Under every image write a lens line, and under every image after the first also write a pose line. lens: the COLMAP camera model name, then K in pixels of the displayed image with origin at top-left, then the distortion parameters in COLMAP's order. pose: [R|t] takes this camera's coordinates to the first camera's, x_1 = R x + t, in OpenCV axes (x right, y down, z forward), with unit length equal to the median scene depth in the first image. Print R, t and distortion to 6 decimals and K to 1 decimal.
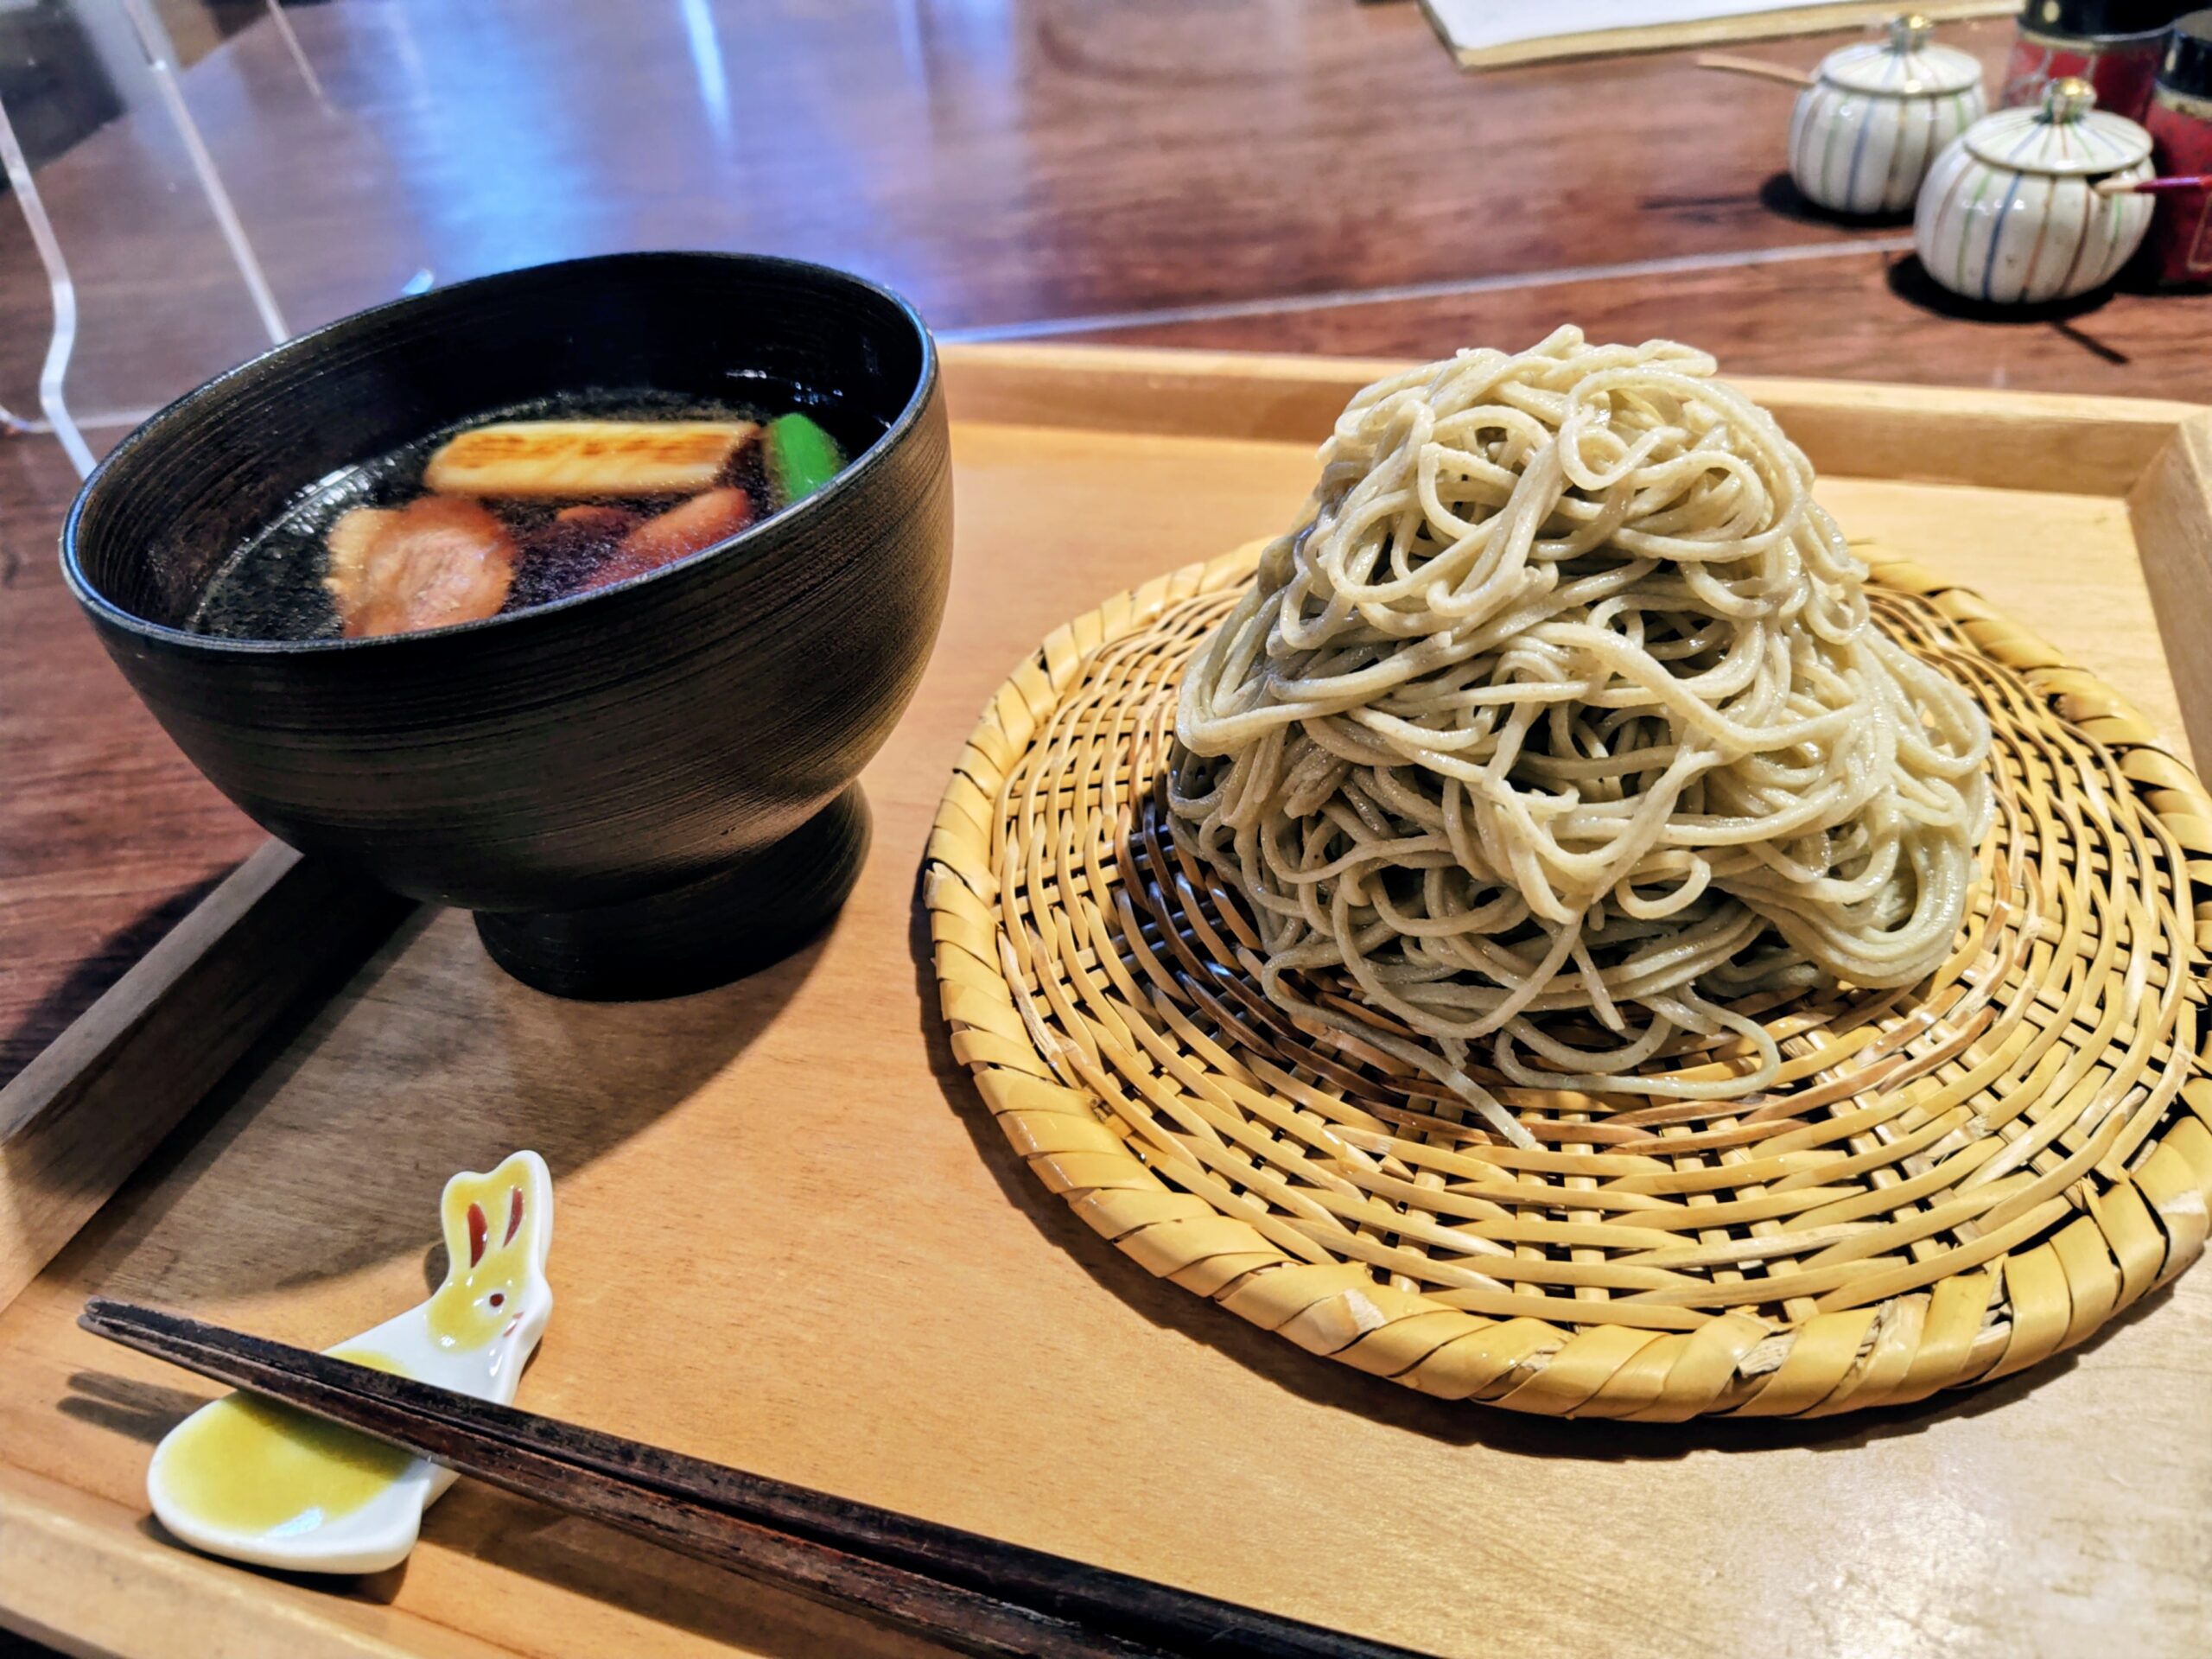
lens RADIAL K [[1622.5, 0, 1106.0], [0, 1622.5, 829.5], [0, 0, 1]] dist [0.035543, -0.066672]
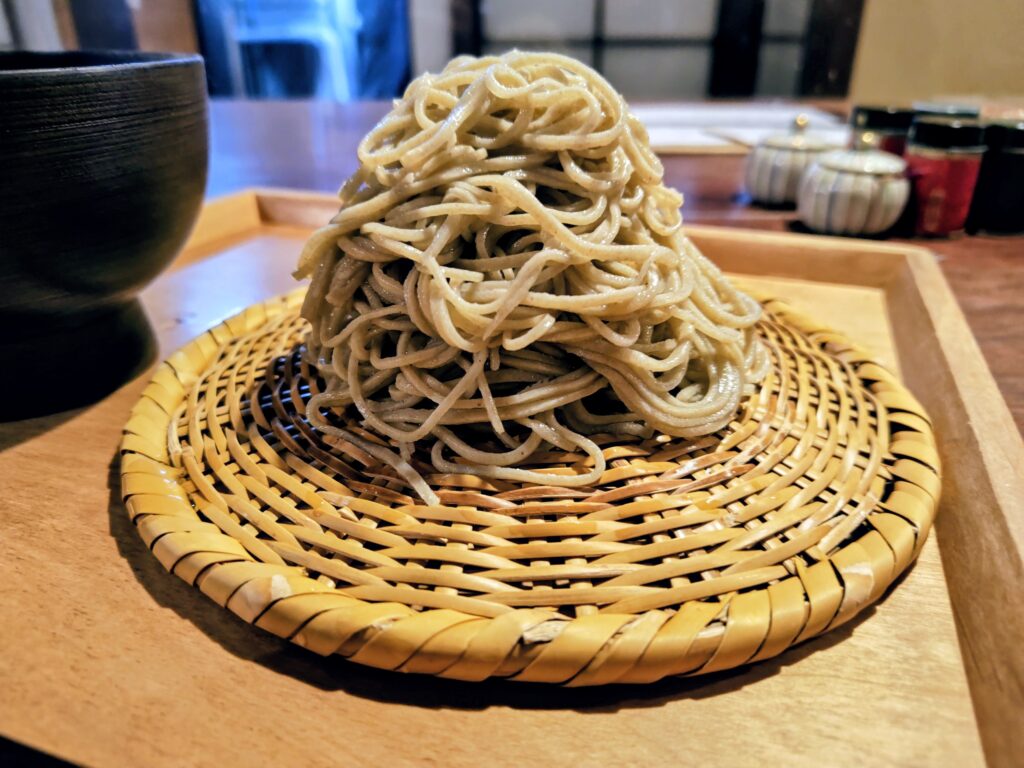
lens RADIAL K [[751.1, 0, 512.0], [0, 751.1, 384.0], [0, 0, 1]] dist [0.035543, -0.066672]
pose [[0.994805, 0.099971, 0.019219, 0.302547], [-0.092756, 0.967910, -0.233553, 0.239531], [-0.041951, 0.230557, 0.972154, 0.293484]]
